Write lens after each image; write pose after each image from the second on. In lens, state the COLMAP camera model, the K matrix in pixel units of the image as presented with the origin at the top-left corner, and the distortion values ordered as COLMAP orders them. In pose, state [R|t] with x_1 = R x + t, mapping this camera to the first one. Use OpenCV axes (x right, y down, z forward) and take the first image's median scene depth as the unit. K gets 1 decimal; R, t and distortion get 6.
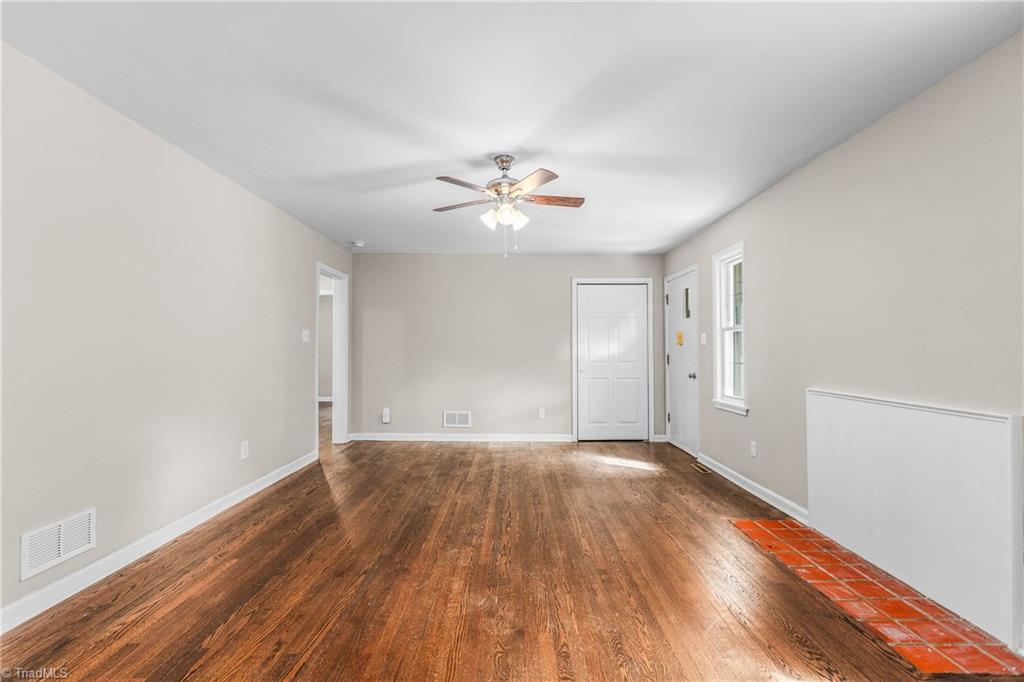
lens RADIAL K [[465.1, 0, 512.0], [0, 465.1, 341.0], [0, 0, 1]] dist [0.000599, -0.000002]
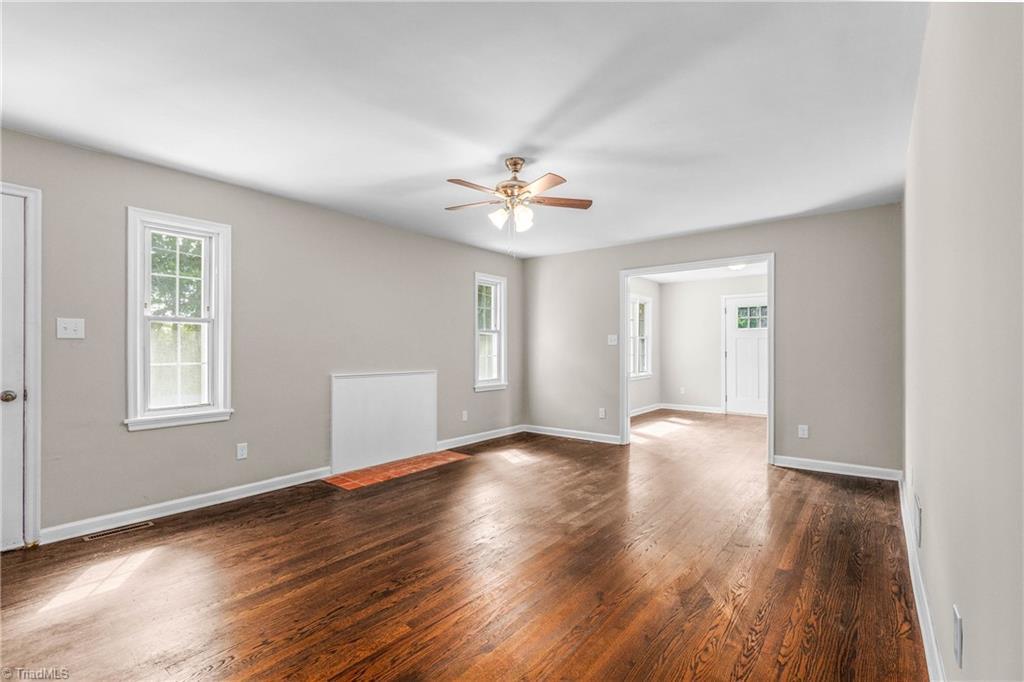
lens RADIAL K [[465.1, 0, 512.0], [0, 465.1, 341.0], [0, 0, 1]] dist [0.000599, -0.000002]
pose [[-0.789394, 0.011497, 0.613779, -0.671739], [-0.010452, 0.999428, -0.032163, 0.043338], [-0.613798, -0.031805, -0.788822, 1.897521]]
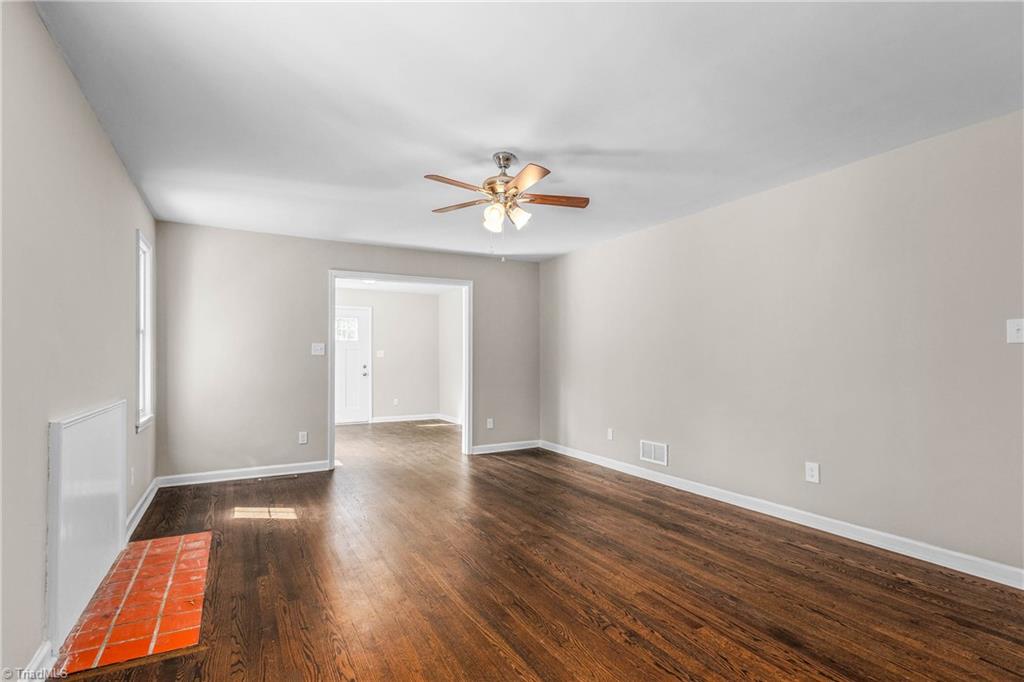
lens RADIAL K [[486.4, 0, 514.6], [0, 486.4, 358.0], [0, 0, 1]] dist [0.000649, -0.000060]
pose [[-0.867937, -0.002597, -0.496667, 0.476501], [0.007210, 0.999815, -0.017827, 0.038700], [0.496621, -0.019053, -0.867758, 1.953125]]
